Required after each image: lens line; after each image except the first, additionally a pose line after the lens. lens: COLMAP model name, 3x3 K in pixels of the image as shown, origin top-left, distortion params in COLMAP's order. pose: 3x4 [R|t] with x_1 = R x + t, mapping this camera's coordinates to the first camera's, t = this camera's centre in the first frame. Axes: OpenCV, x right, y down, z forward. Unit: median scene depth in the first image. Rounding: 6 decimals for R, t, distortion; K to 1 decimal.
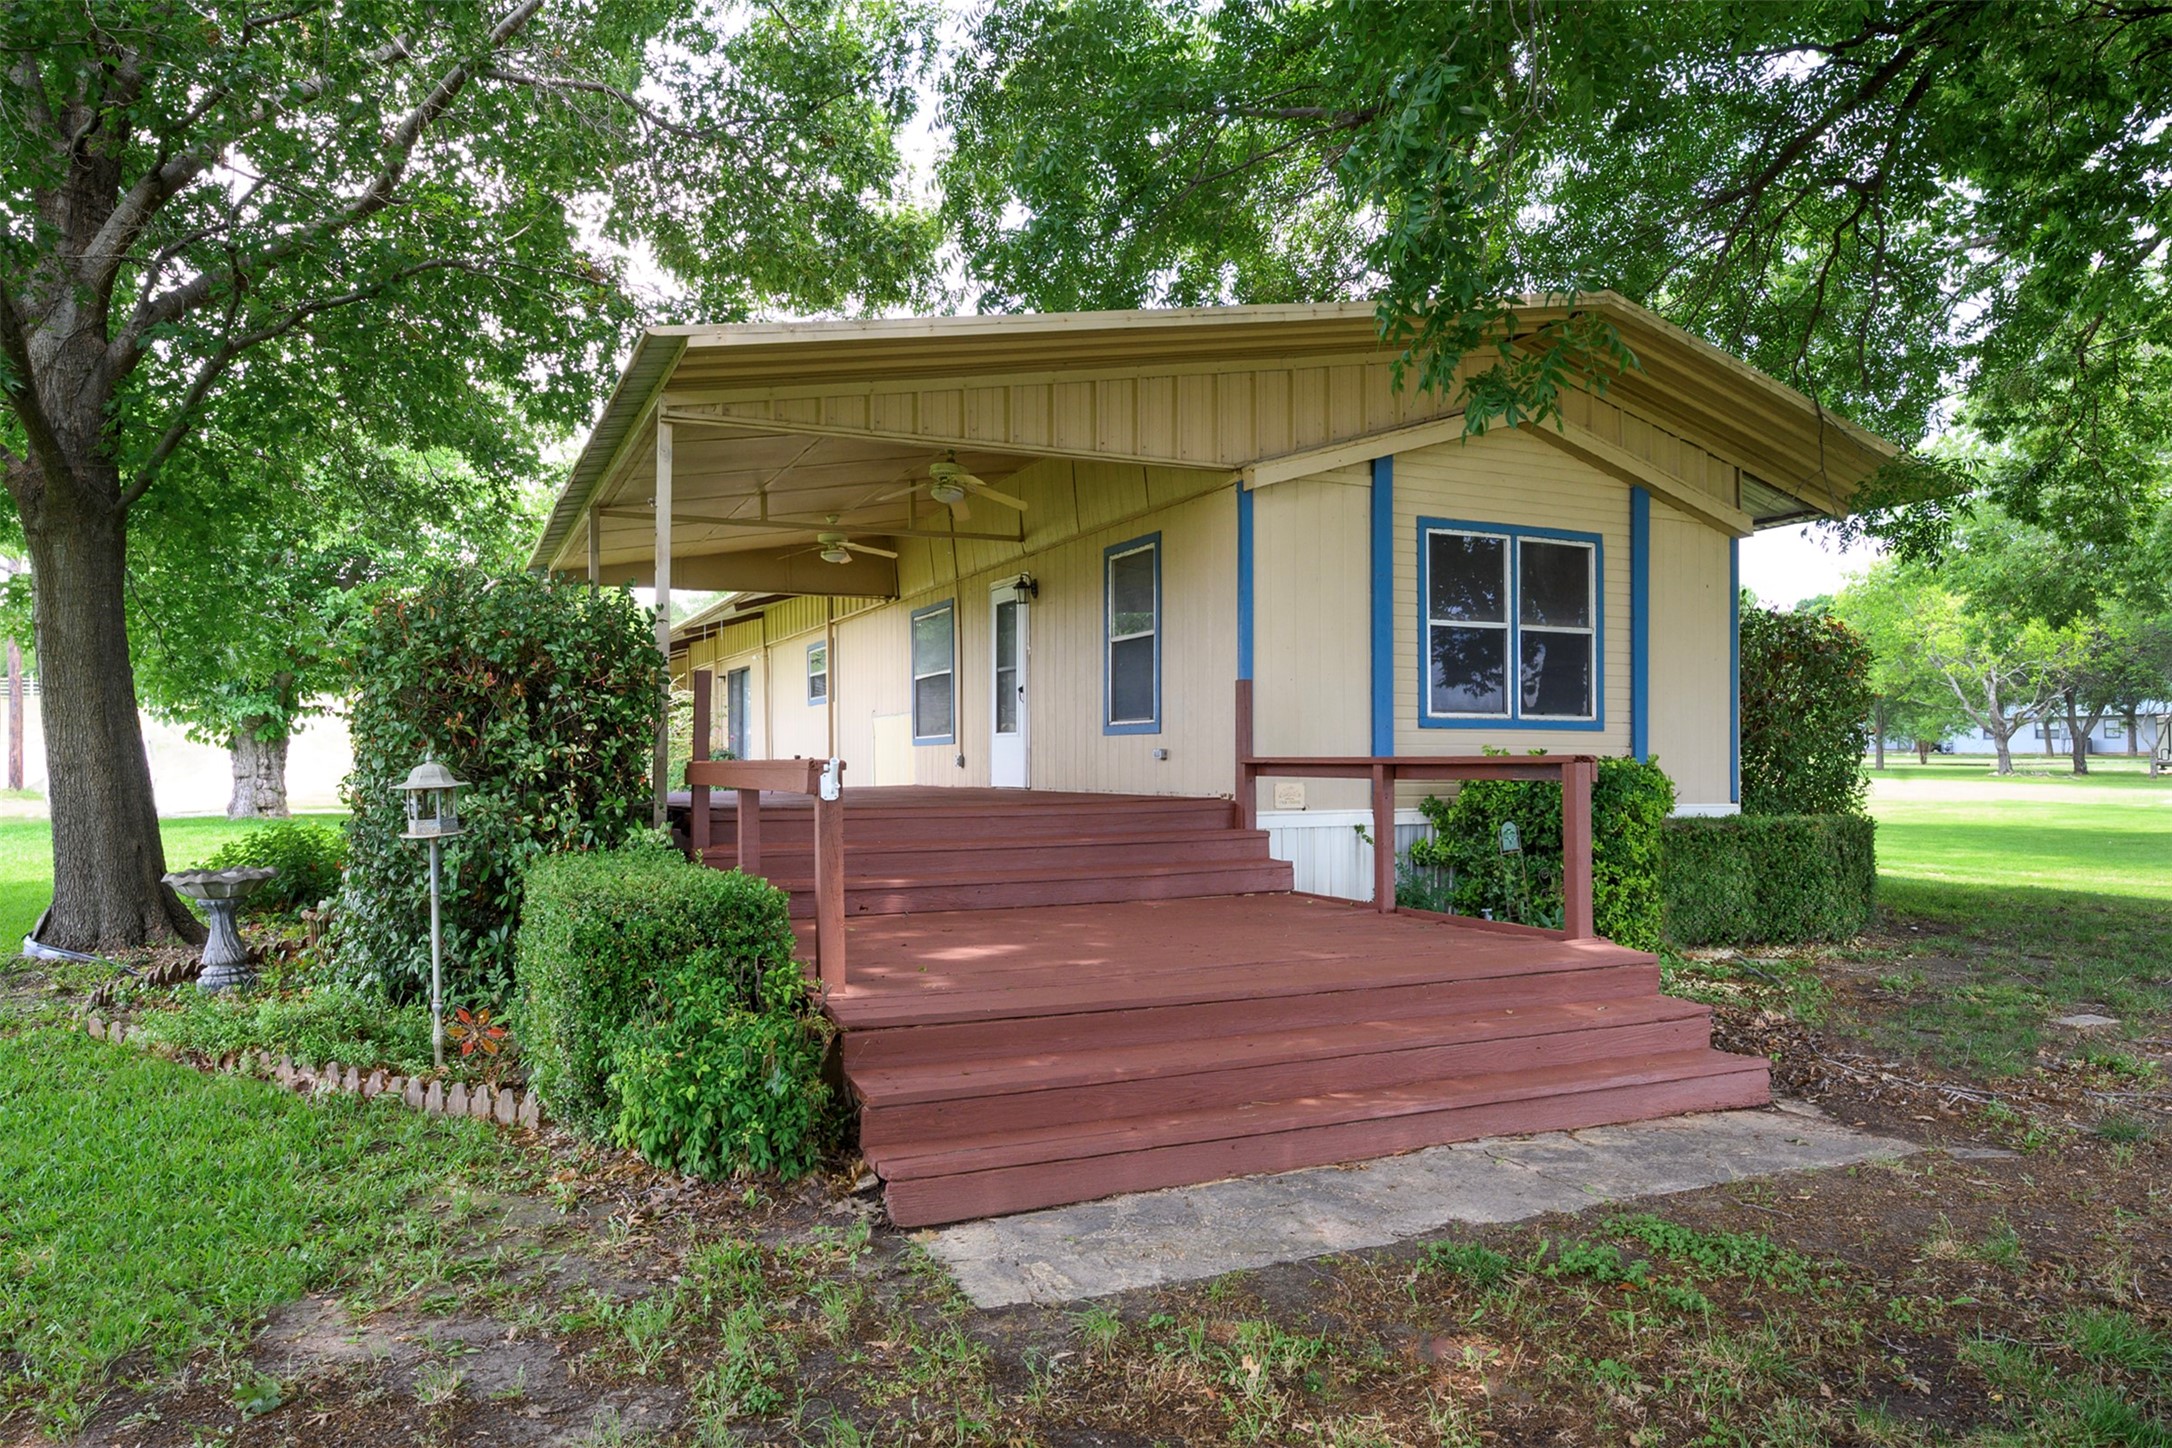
lens RADIAL K [[1200.9, 0, 1086.0], [0, 1200.9, 724.0], [0, 0, 1]] dist [0.002940, 0.000191]
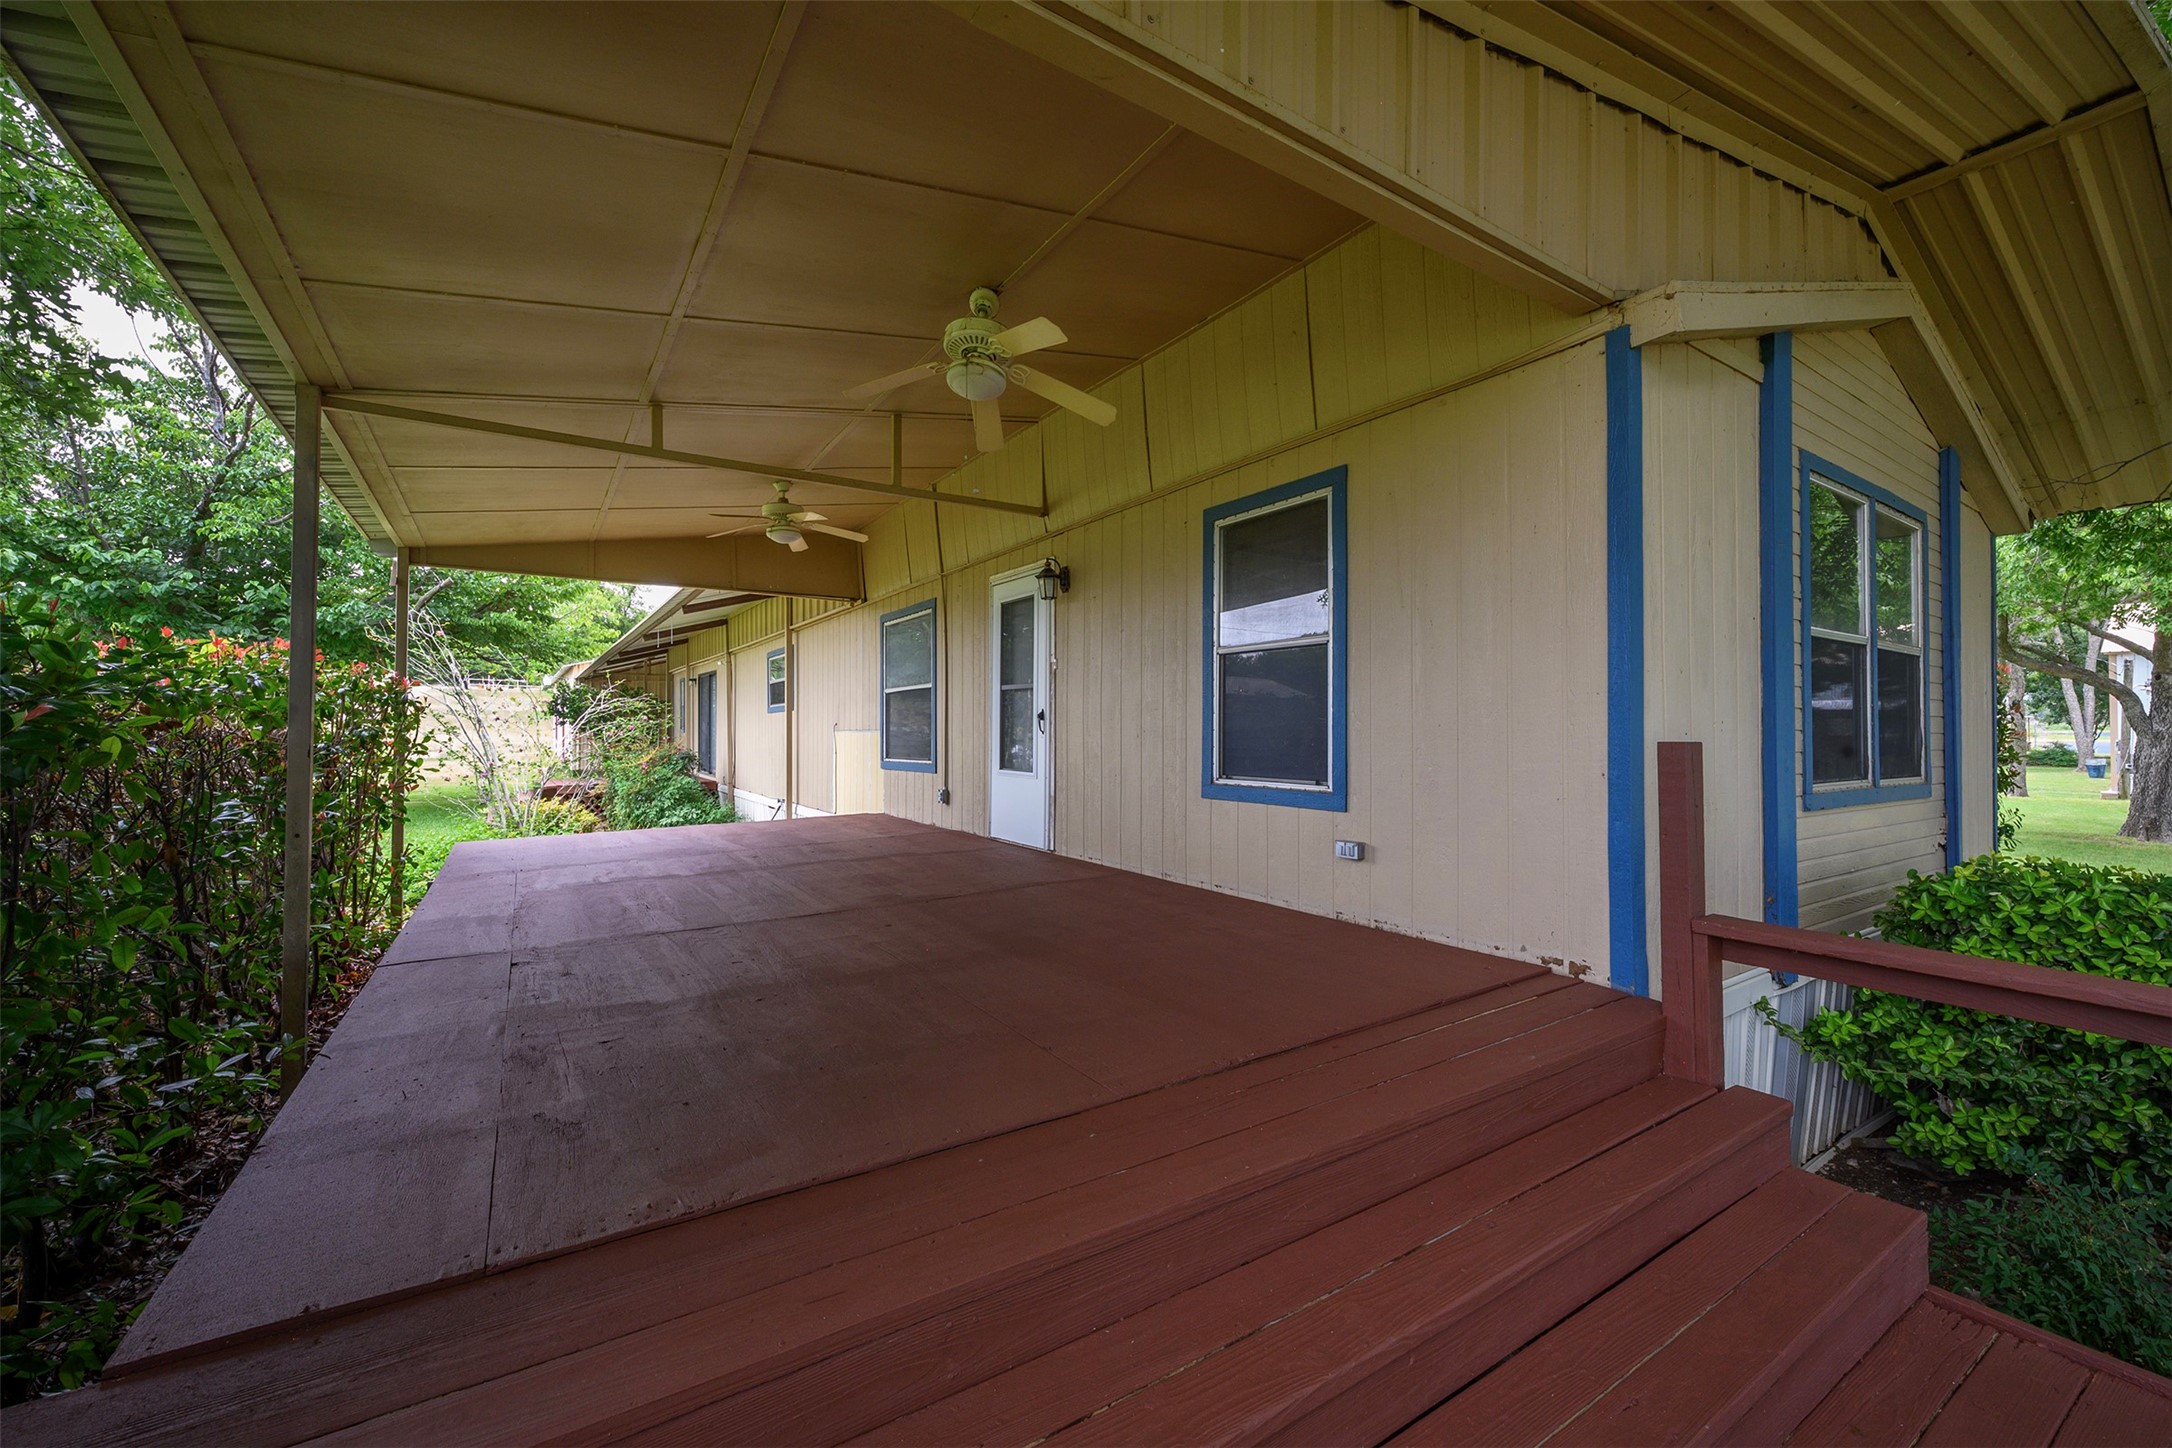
lens RADIAL K [[858.2, 0, 1088.8], [0, 858.2, 718.3], [0, 0, 1]] dist [0.000326, 0.000182]
pose [[0.993337, 0.005928, 0.115089, -0.106813], [-0.006681, 0.999959, 0.006158, -0.038296], [-0.115048, -0.006886, 0.993336, 0.583406]]
